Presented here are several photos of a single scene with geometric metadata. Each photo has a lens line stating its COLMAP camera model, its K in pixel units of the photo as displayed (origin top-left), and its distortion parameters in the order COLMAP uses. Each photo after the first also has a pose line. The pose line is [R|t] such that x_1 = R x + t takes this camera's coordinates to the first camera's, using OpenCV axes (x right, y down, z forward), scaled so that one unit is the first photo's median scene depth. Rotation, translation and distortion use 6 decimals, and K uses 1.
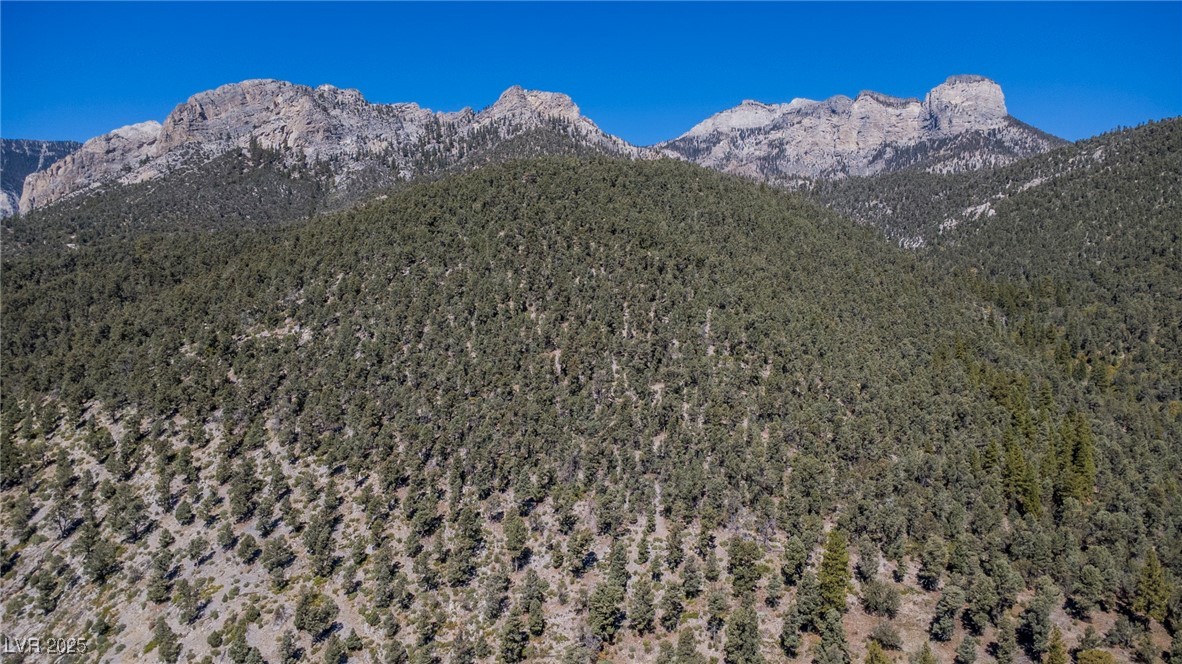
lens RADIAL K [[844.5, 0, 594.0], [0, 844.5, 336.7], [0, 0, 1]] dist [0.022880, -0.032538]
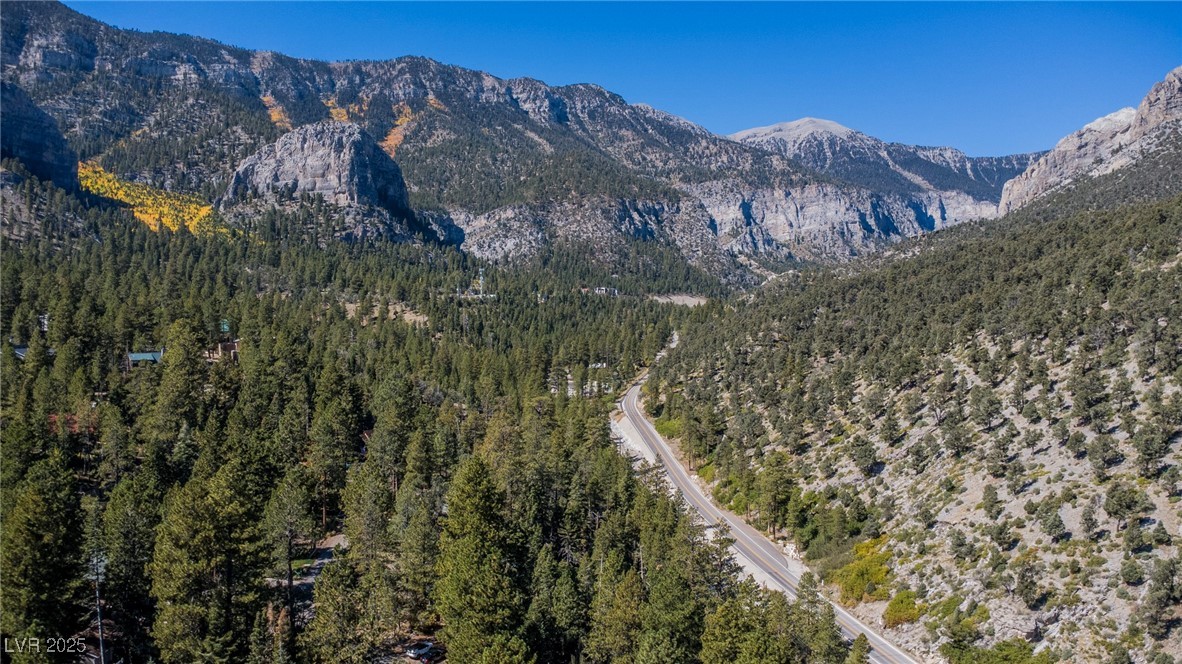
lens RADIAL K [[844.5, 0, 584.3], [0, 844.5, 330.1], [0, 0, 1]] dist [0.022880, -0.032538]
pose [[0.487035, 0.011416, -0.873308, 0.191380], [-0.024249, 0.999706, -0.000455, 0.110913], [0.873046, 0.021398, 0.487168, -0.048809]]
